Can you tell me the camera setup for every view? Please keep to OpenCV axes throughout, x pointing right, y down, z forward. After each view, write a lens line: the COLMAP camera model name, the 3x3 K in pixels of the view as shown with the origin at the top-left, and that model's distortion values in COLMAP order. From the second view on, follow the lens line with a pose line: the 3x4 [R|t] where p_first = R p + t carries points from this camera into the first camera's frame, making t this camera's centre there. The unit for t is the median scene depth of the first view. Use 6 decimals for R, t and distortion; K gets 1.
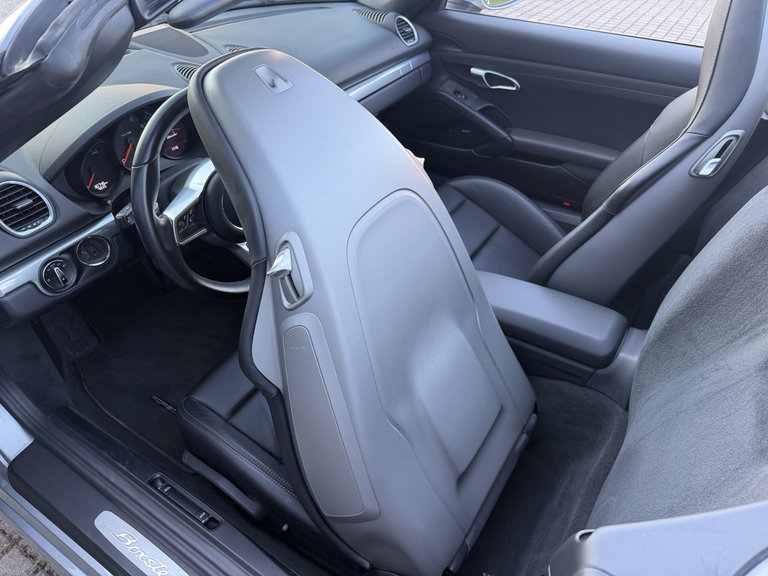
lens RADIAL K [[544.0, 0, 388.1], [0, 544.0, 285.0], [0, 0, 1]] dist [0.036891, -0.044225]
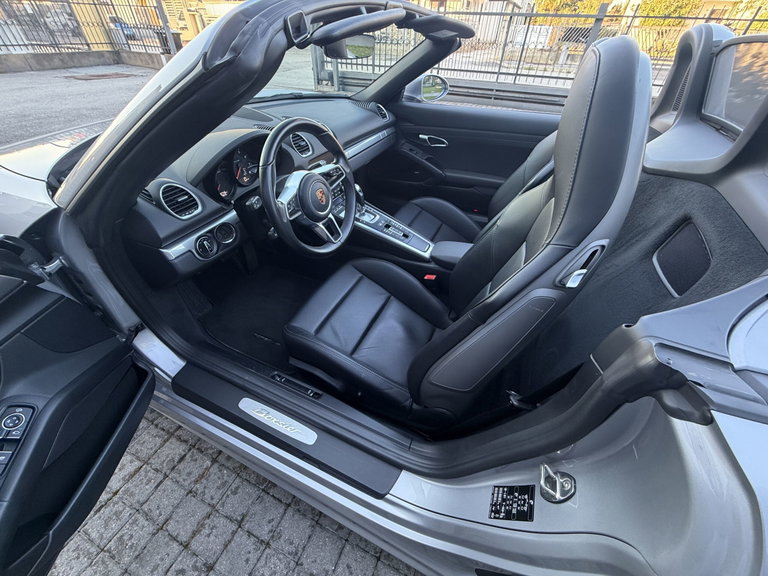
lens RADIAL K [[304.9, 0, 384.3], [0, 304.9, 288.1], [0, 0, 1]] dist [-0.001079, 0.000007]
pose [[0.988776, -0.080183, 0.126068, -0.210263], [0.078858, 0.996766, 0.015468, 0.117707], [-0.126901, -0.005353, 0.991901, 0.076601]]
